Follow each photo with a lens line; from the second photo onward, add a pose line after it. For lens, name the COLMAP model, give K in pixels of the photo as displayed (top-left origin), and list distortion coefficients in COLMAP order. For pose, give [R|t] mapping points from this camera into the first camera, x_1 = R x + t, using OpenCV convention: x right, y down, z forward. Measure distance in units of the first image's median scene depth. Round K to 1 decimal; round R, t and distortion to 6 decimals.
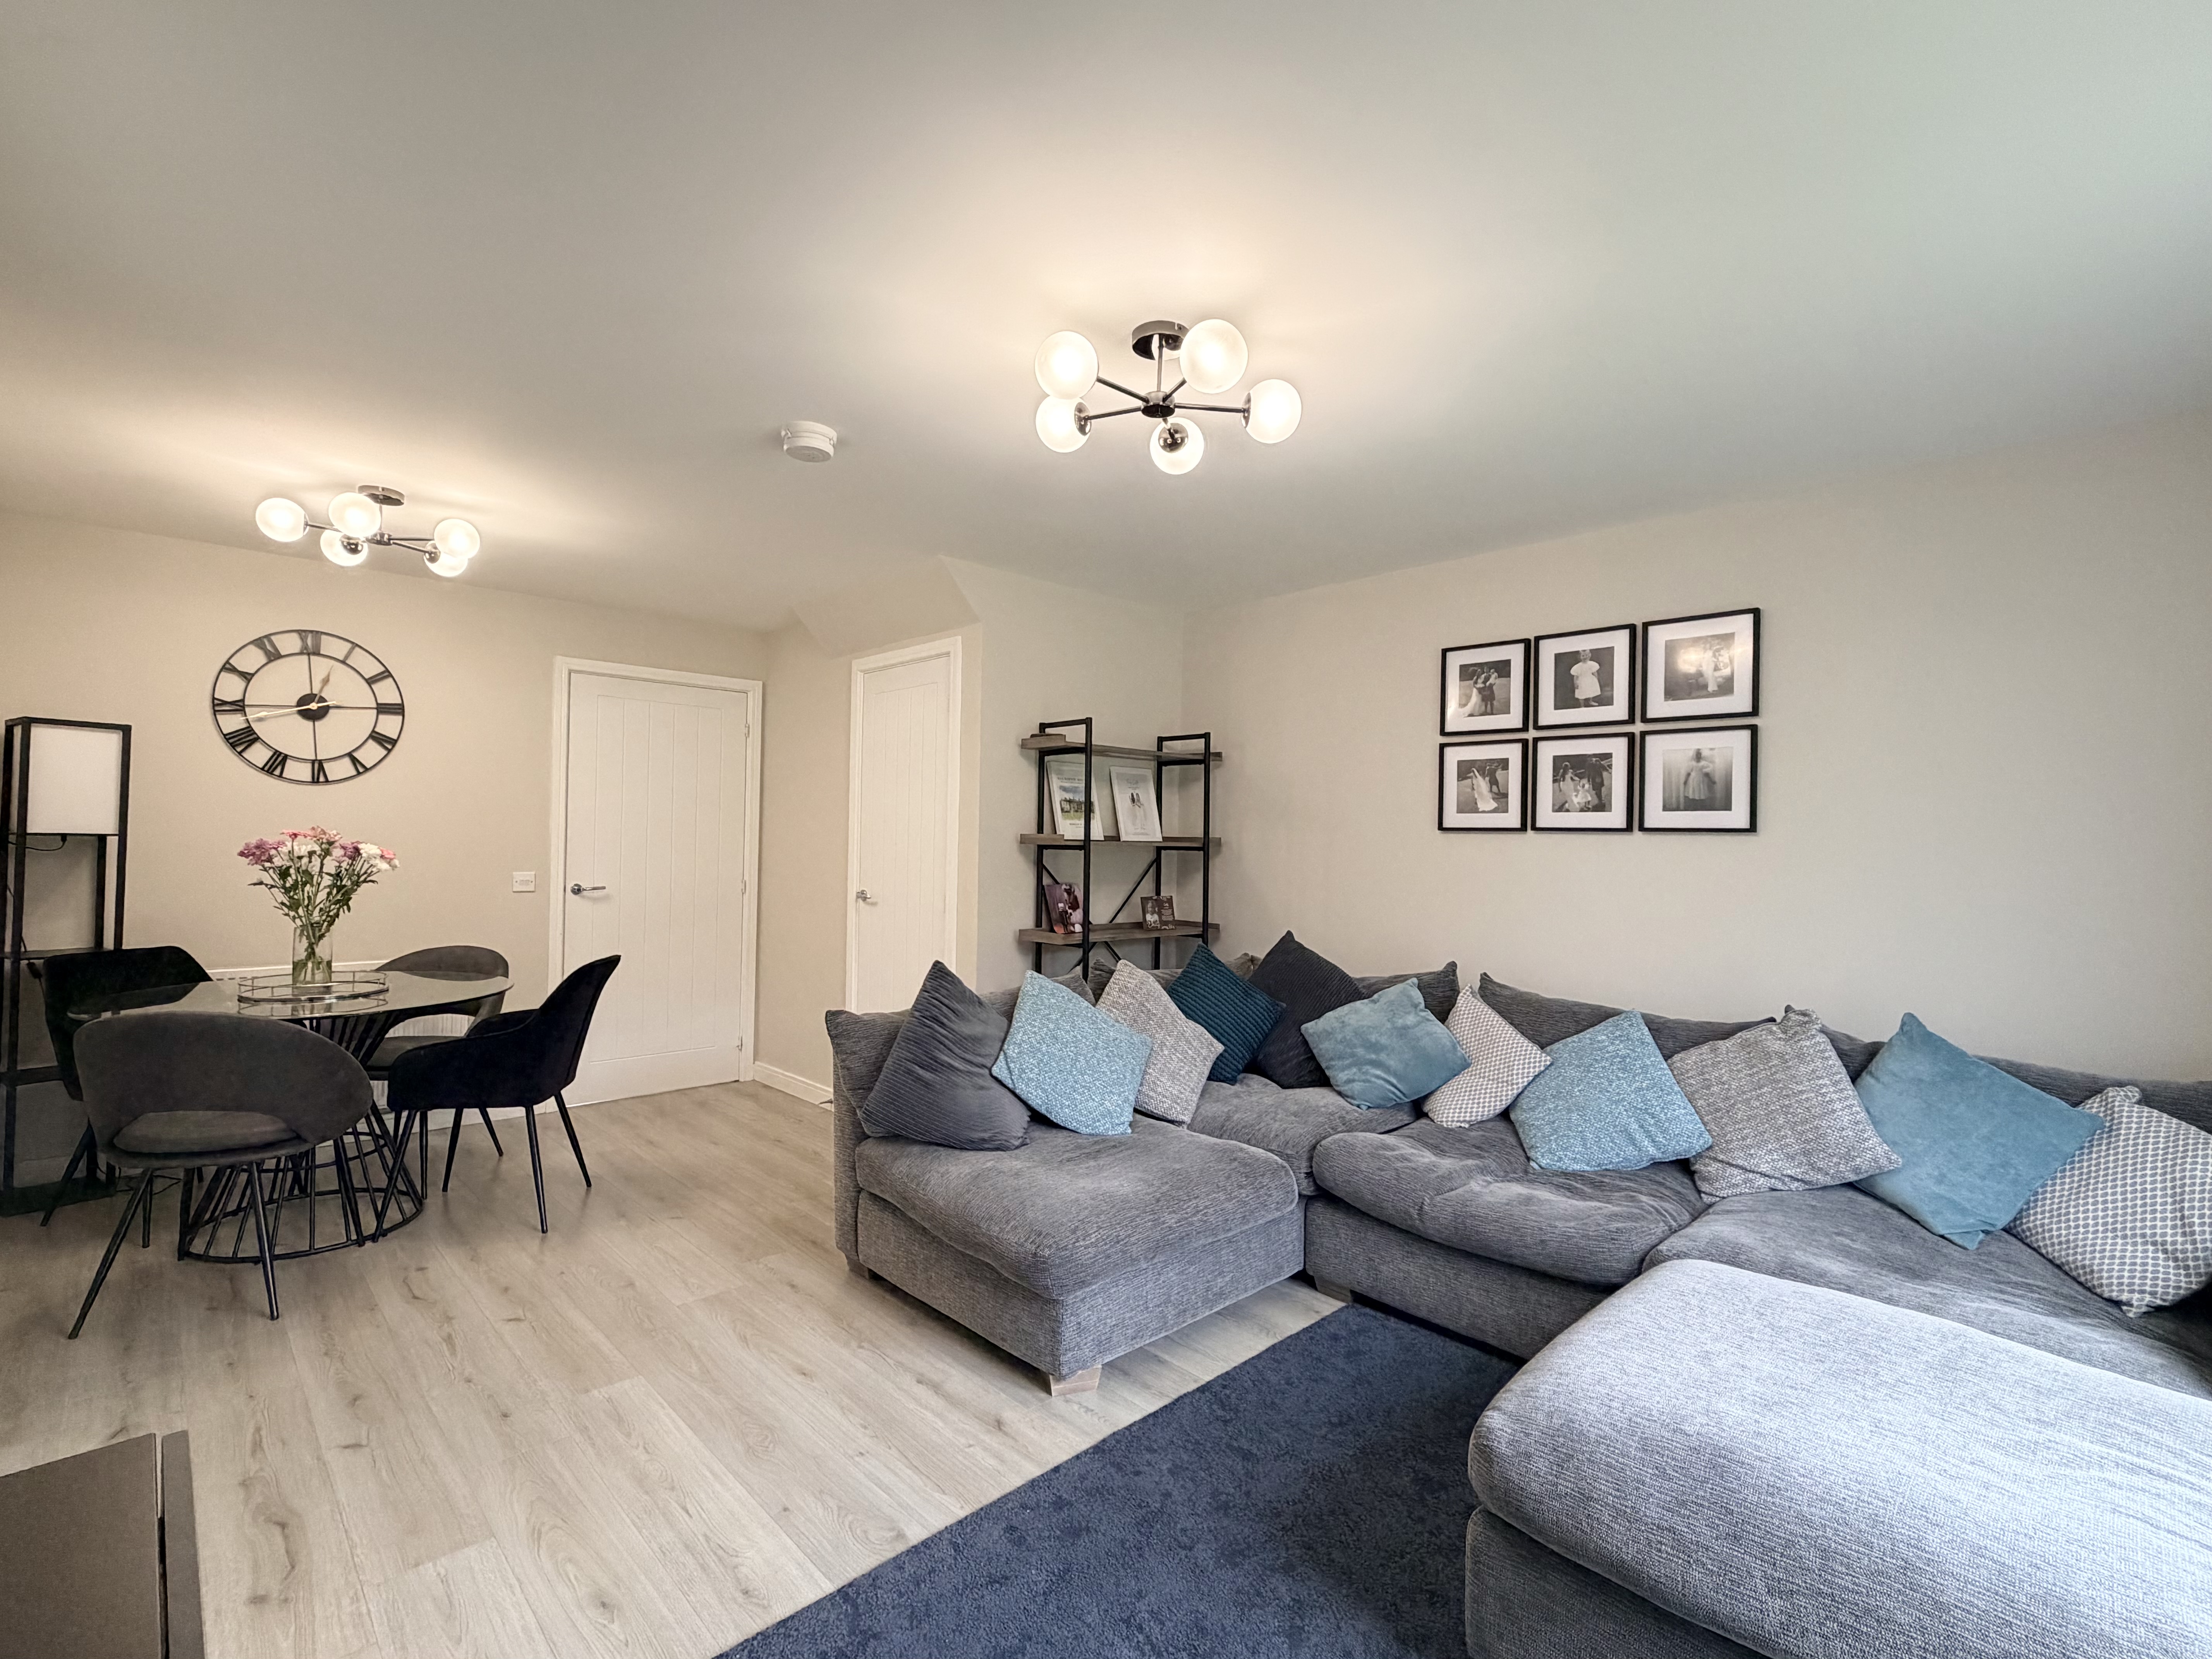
lens RADIAL K [[1025.7, 0, 1103.8], [0, 1025.7, 835.2], [0, 0, 1]] dist [0.000184, -0.001808]
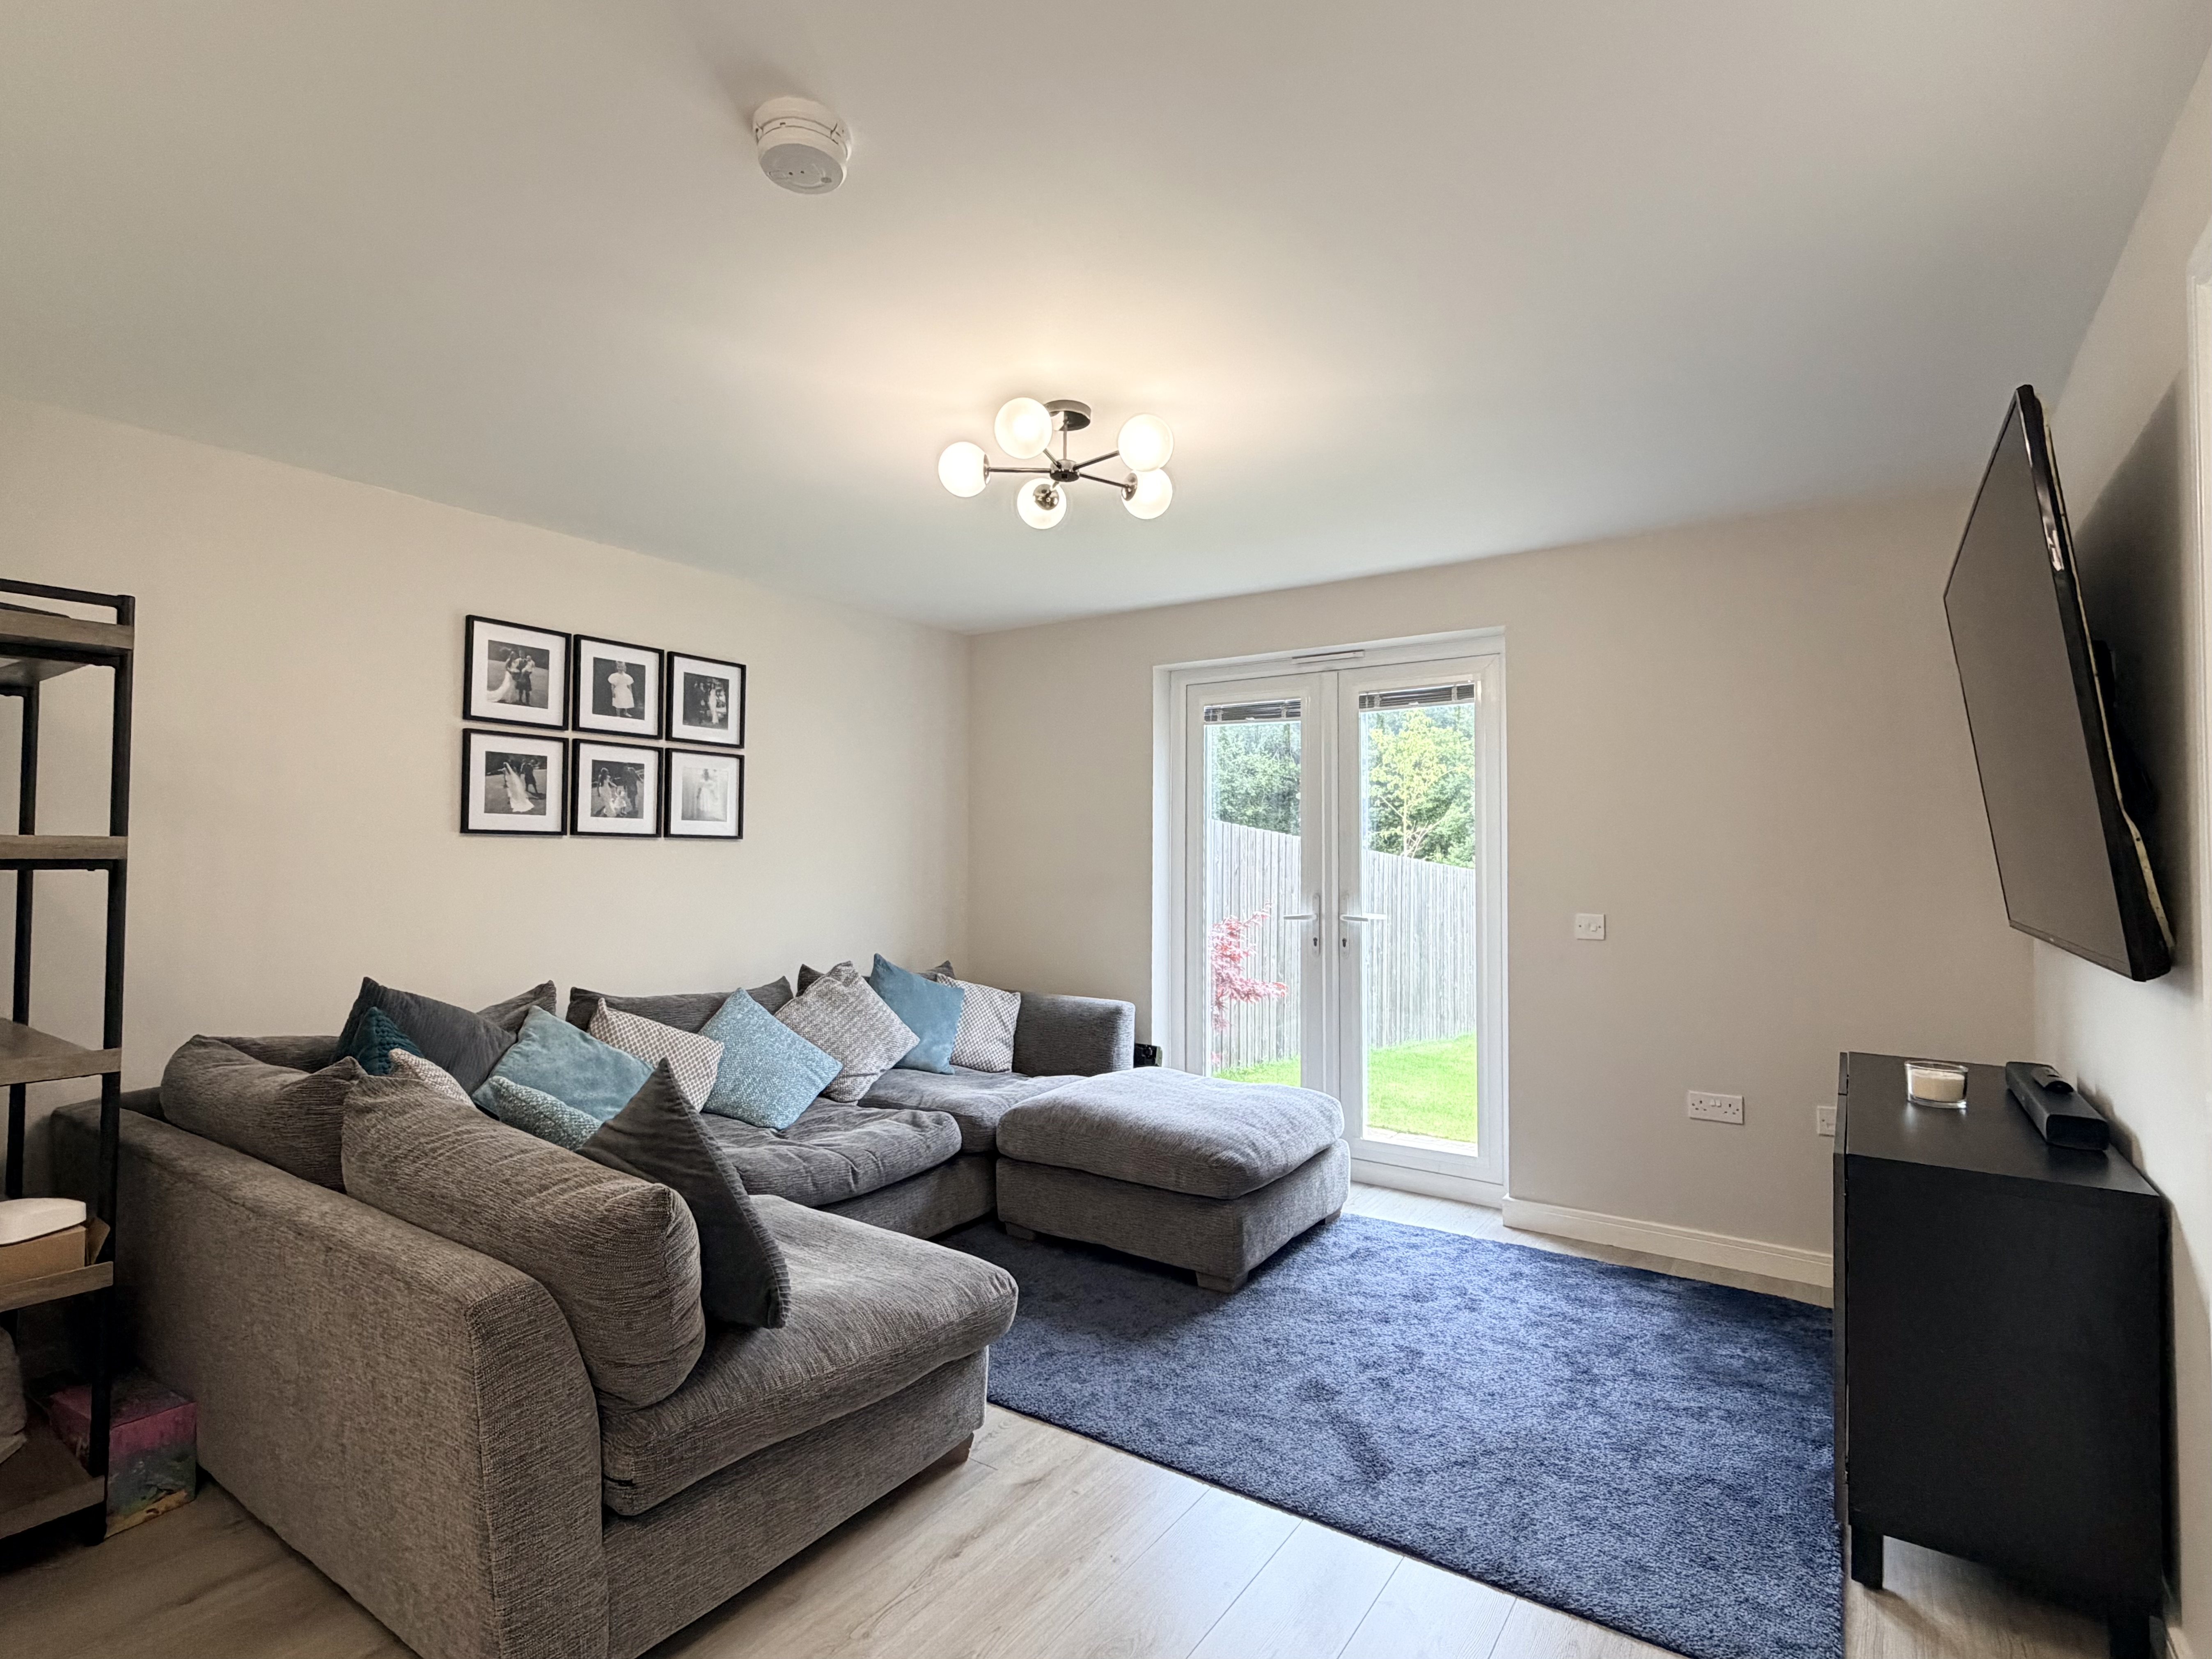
lens RADIAL K [[1082.8, 0, 1105.8], [0, 1082.8, 828.2], [0, 0, 1]] dist [0.004200, -0.000014]
pose [[-0.211492, 0.008676, 0.977341, -0.689805], [-0.010824, 0.999878, -0.011218, -0.004723], [-0.977320, -0.012951, -0.211373, 0.733084]]
